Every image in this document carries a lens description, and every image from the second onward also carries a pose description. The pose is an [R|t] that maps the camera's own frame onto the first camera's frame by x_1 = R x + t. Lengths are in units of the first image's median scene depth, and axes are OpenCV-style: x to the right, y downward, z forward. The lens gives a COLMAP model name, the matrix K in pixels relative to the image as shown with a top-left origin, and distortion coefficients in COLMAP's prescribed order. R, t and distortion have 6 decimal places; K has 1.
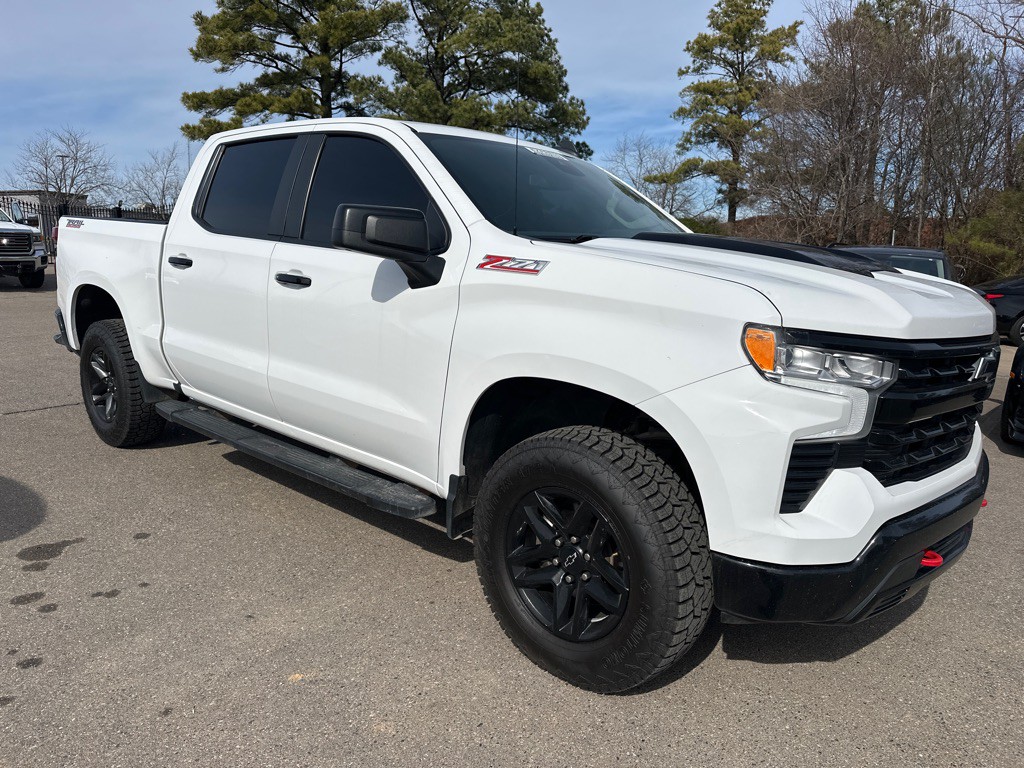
lens RADIAL K [[708.7, 0, 508.9], [0, 708.7, 388.9], [0, 0, 1]] dist [0.030807, -0.033964]
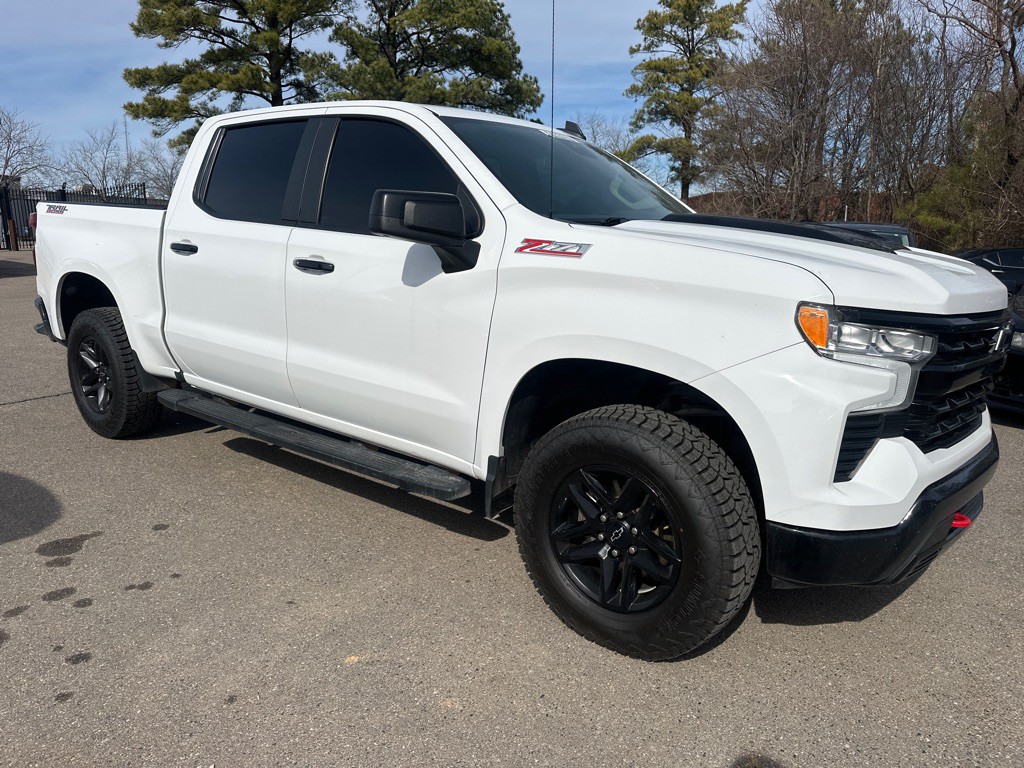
lens RADIAL K [[706.6, 0, 512.0], [0, 706.6, 384.0], [0, 0, 1]] dist [0.034408, -0.039529]
pose [[0.997968, -0.024815, 0.058682, -0.109162], [0.023508, 0.999462, 0.022862, -0.004496], [-0.059218, -0.021436, 0.998015, -0.012722]]
